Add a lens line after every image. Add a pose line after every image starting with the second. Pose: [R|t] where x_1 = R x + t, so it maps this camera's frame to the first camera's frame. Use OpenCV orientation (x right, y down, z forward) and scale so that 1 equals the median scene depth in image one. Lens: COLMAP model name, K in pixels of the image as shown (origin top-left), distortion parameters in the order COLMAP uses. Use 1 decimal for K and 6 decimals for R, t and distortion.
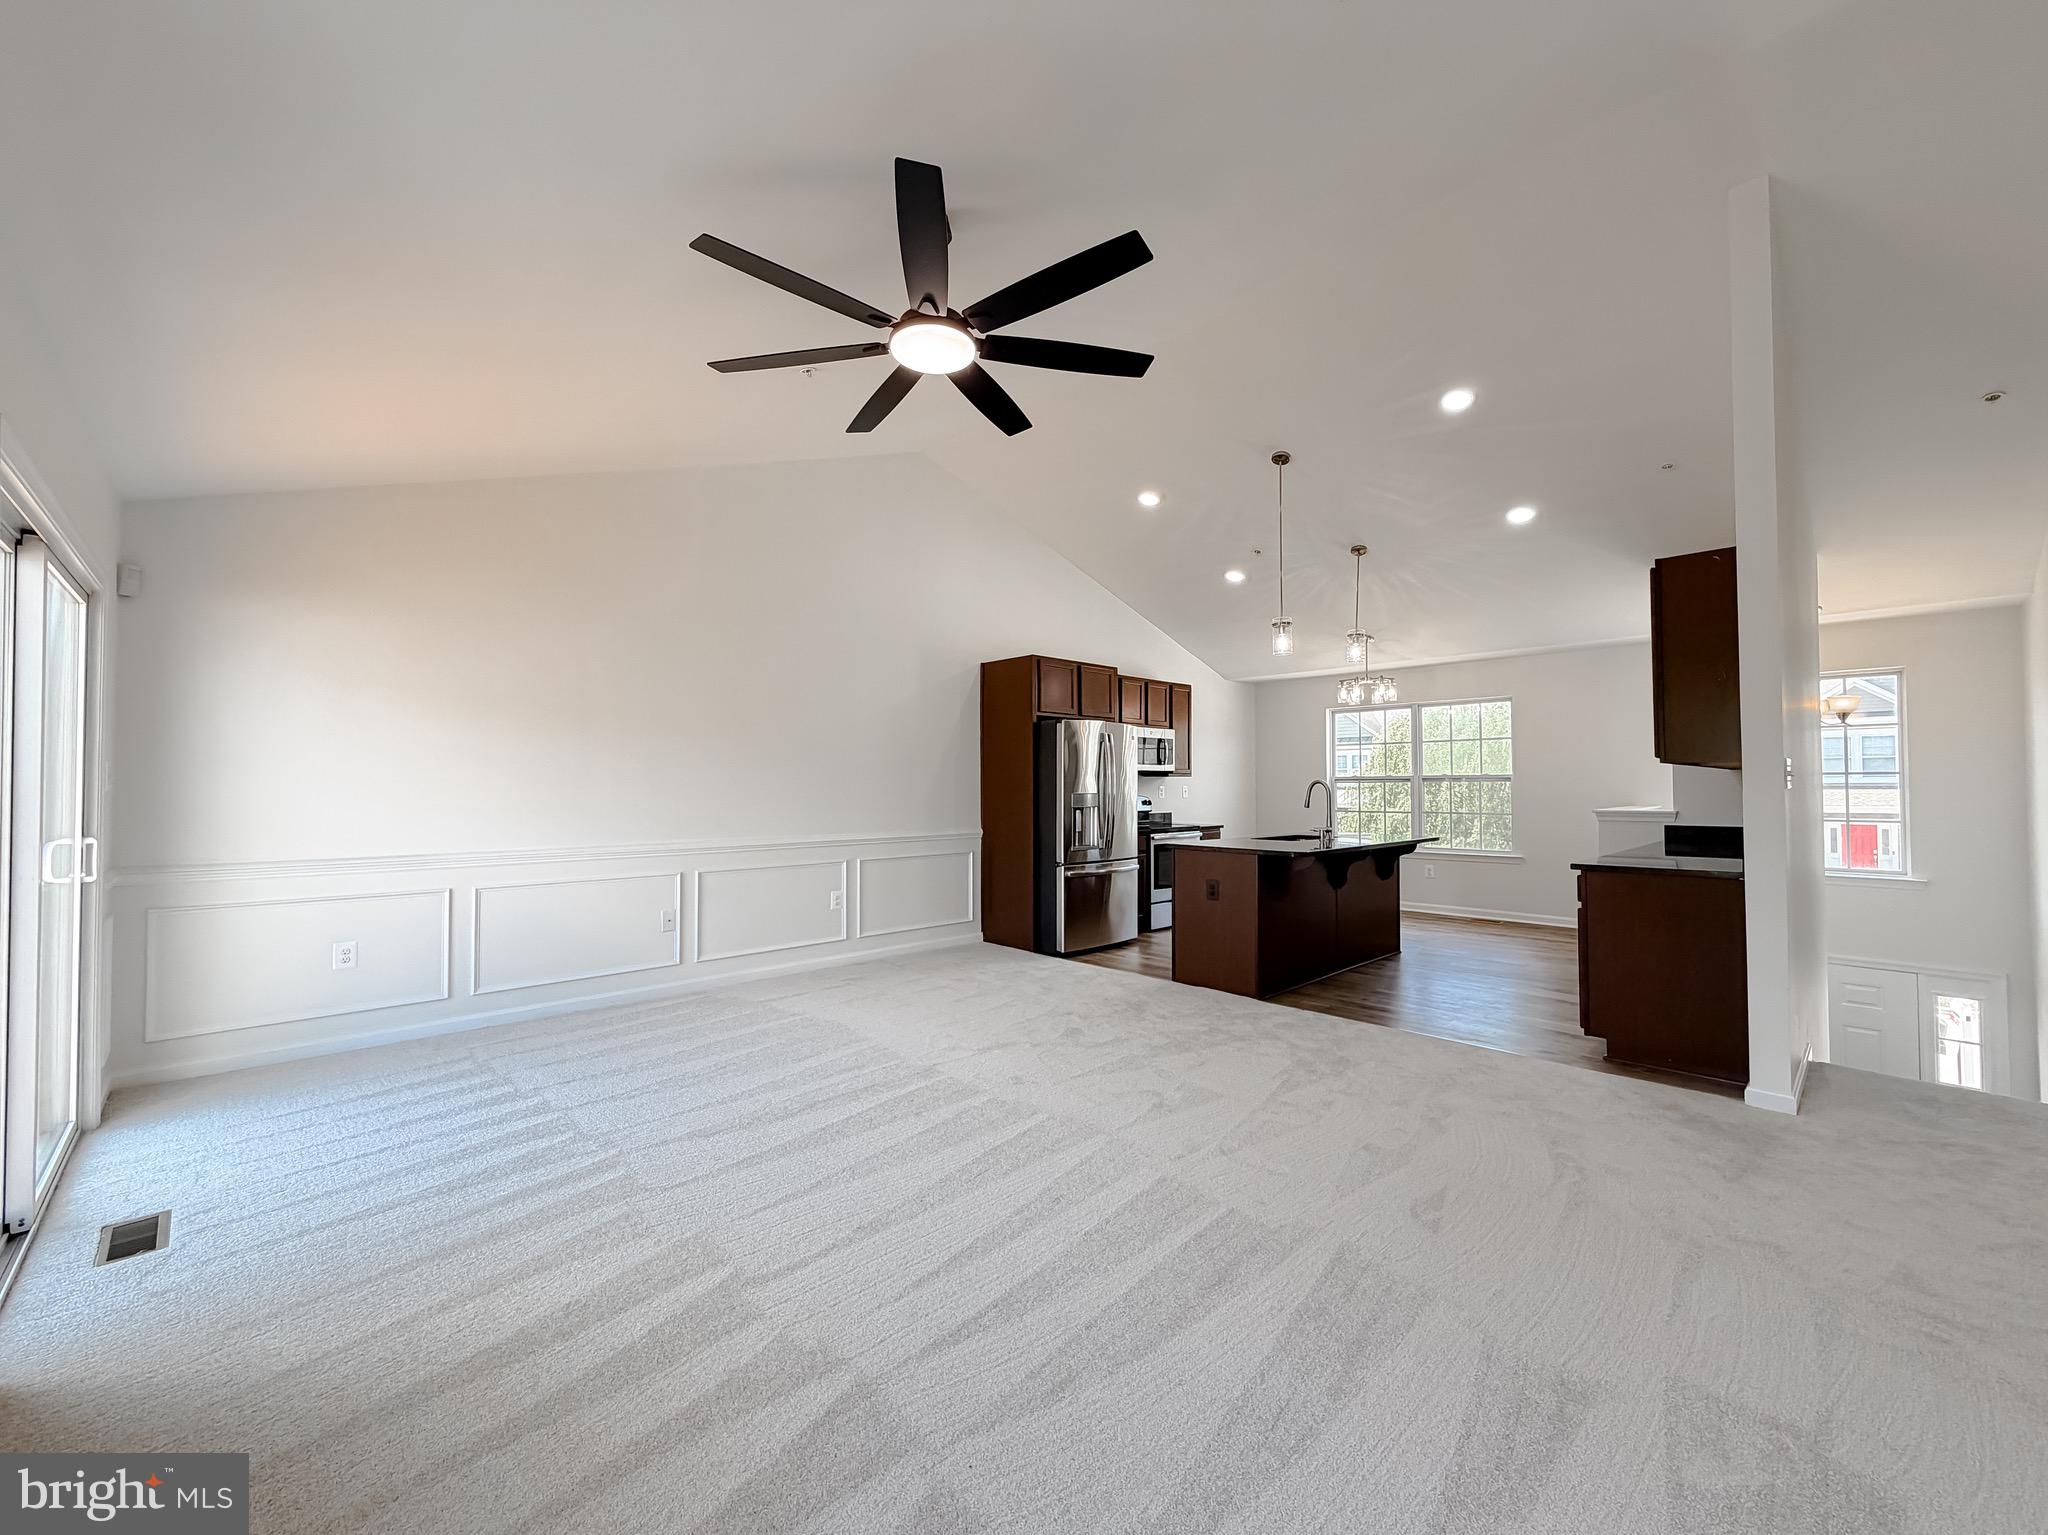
lens RADIAL K [[822.4, 0, 1018.7], [0, 822.4, 766.3], [0, 0, 1]] dist [-0.002874, -0.000130]
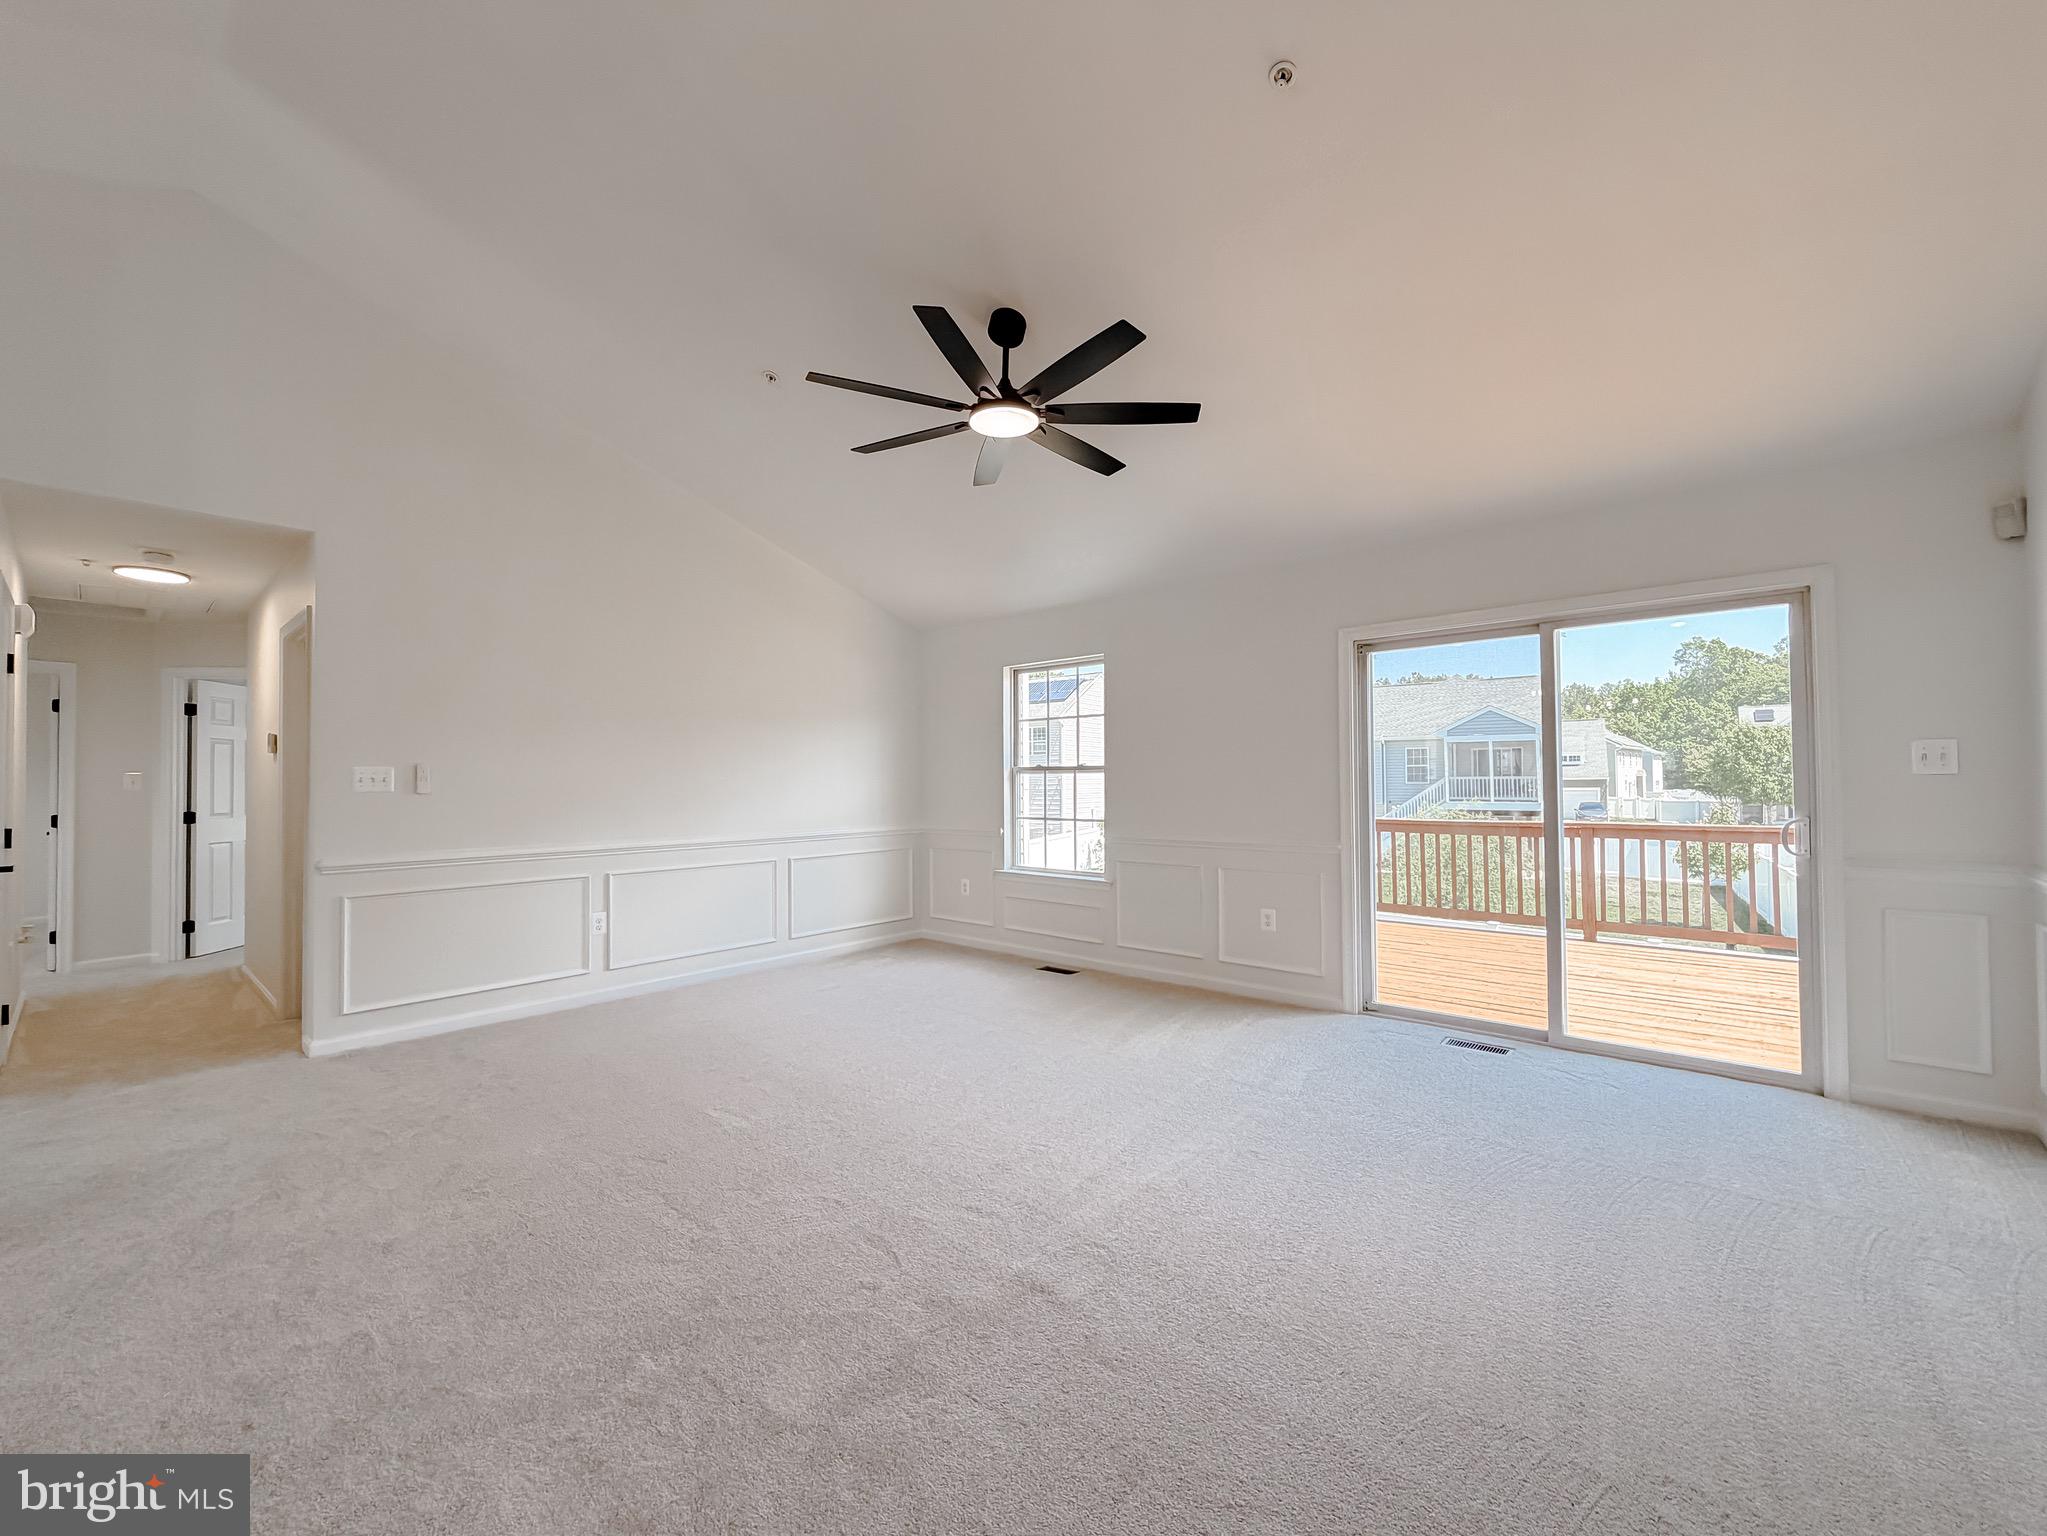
lens RADIAL K [[822.0, 0, 1018.2], [0, 822.0, 766.8], [0, 0, 1]] dist [-0.002874, -0.000130]
pose [[-0.996690, 0.010037, -0.080679, -0.003260], [0.013446, 0.999035, -0.041814, 0.022258], [0.080182, -0.042760, -0.995863, 0.820878]]
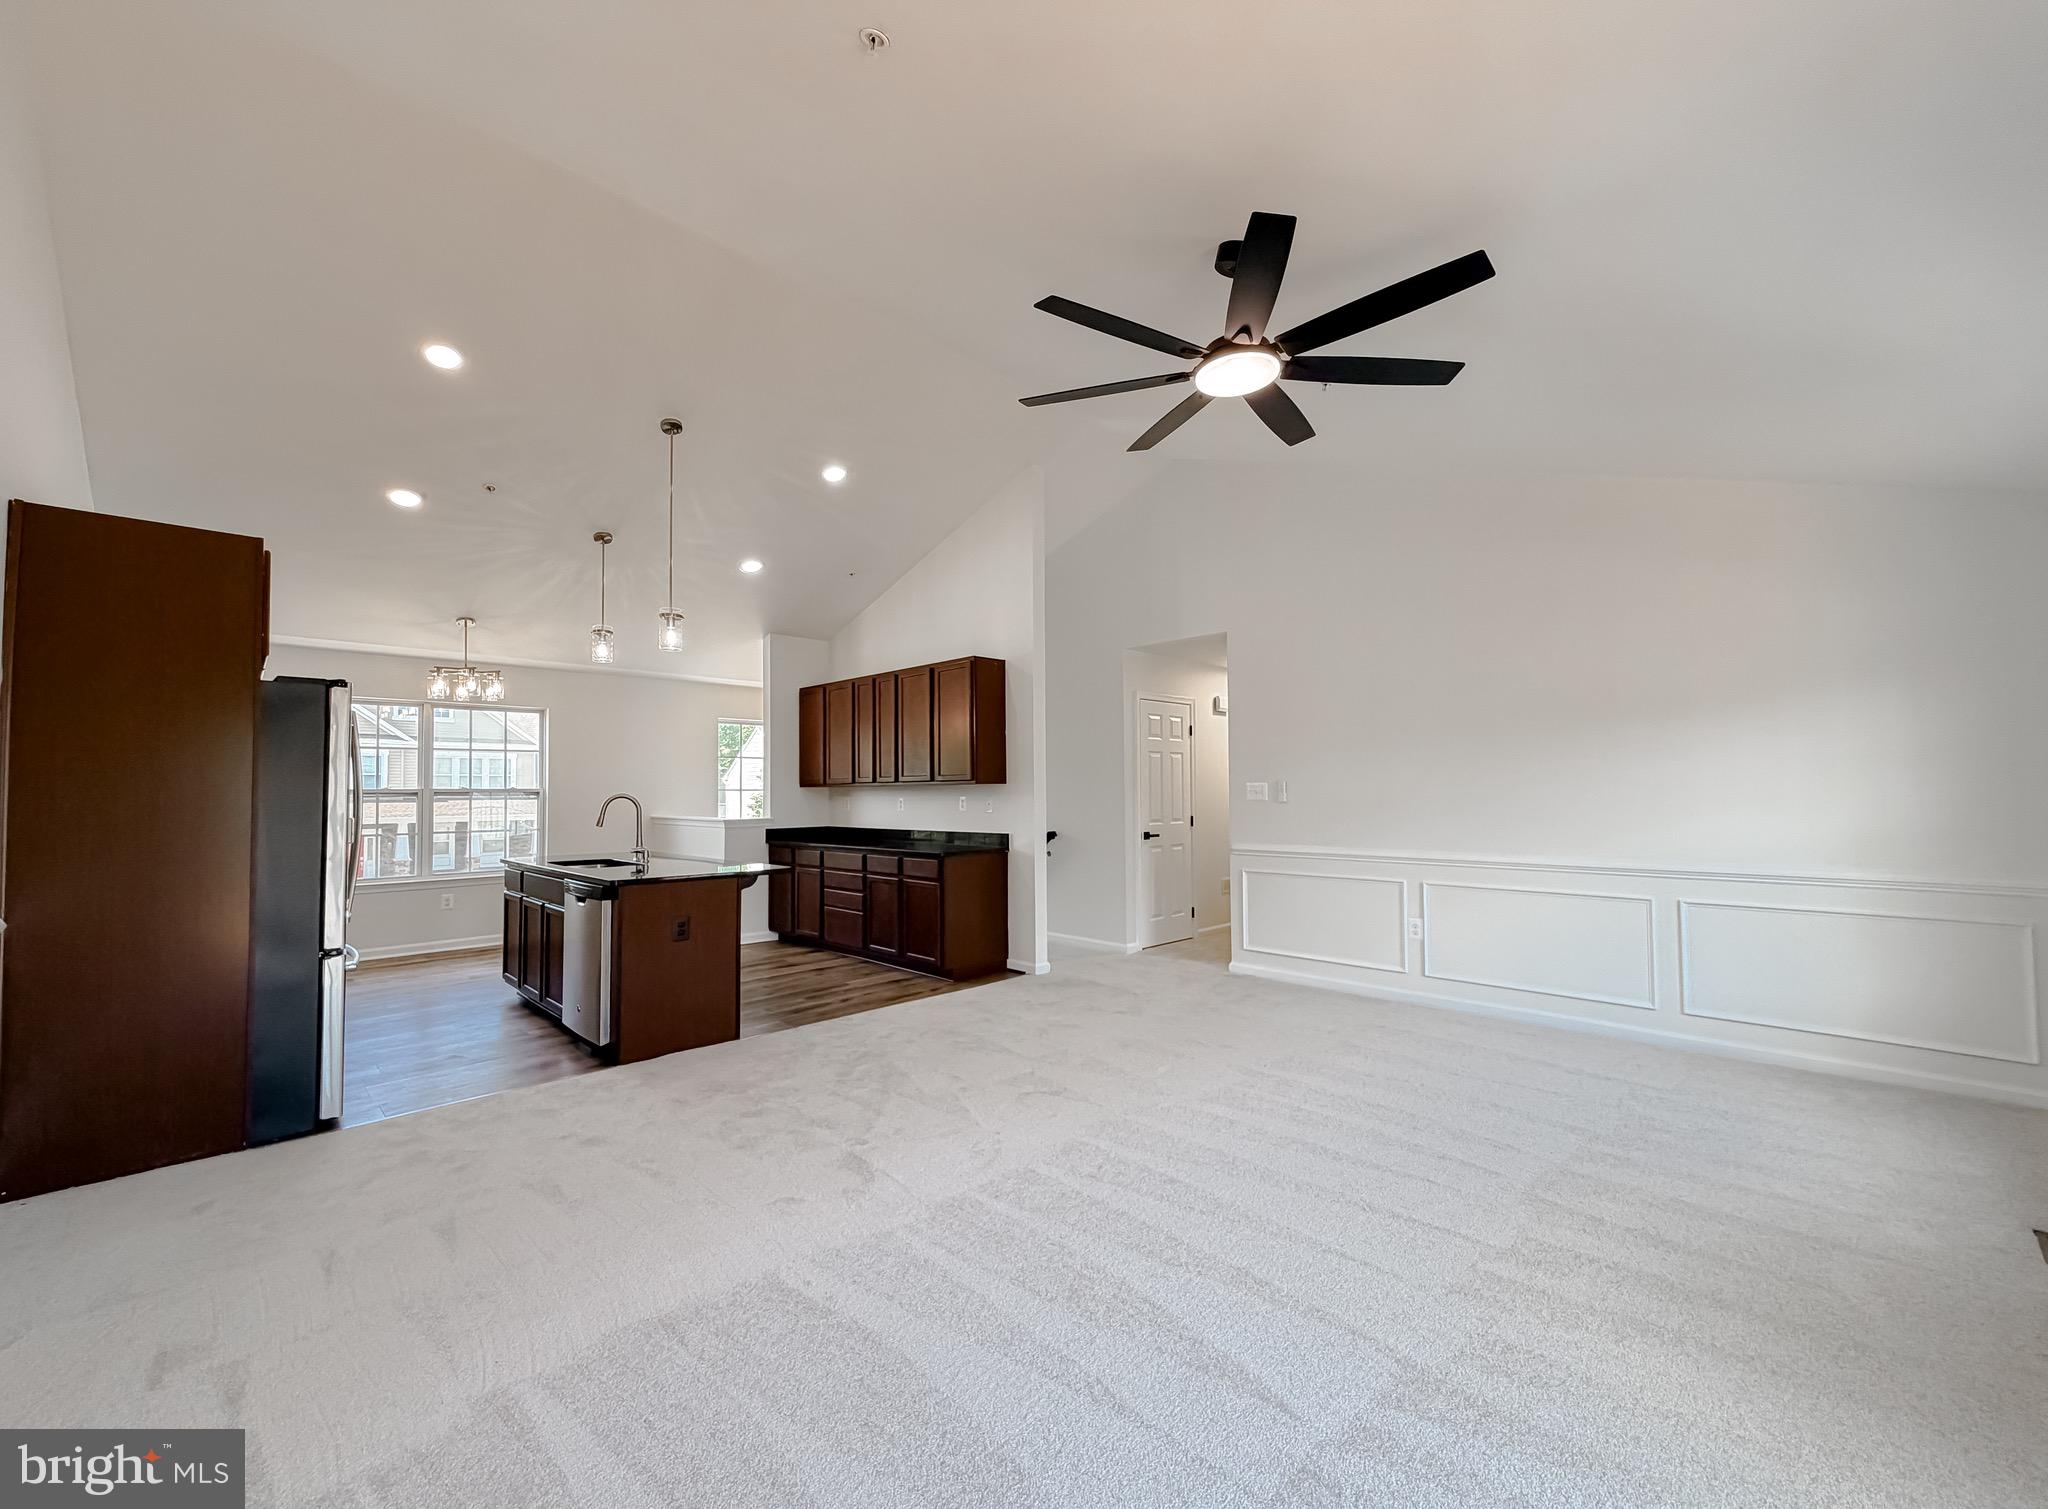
lens RADIAL K [[824.5, 0, 1020.7], [0, 824.5, 764.1], [0, 0, 1]] dist [-0.001660, -0.000038]
pose [[-0.019622, 0.036974, 0.999124, -0.415205], [-0.016441, 0.999169, -0.037299, 0.008594], [-0.999672, -0.017158, -0.018998, 0.477904]]
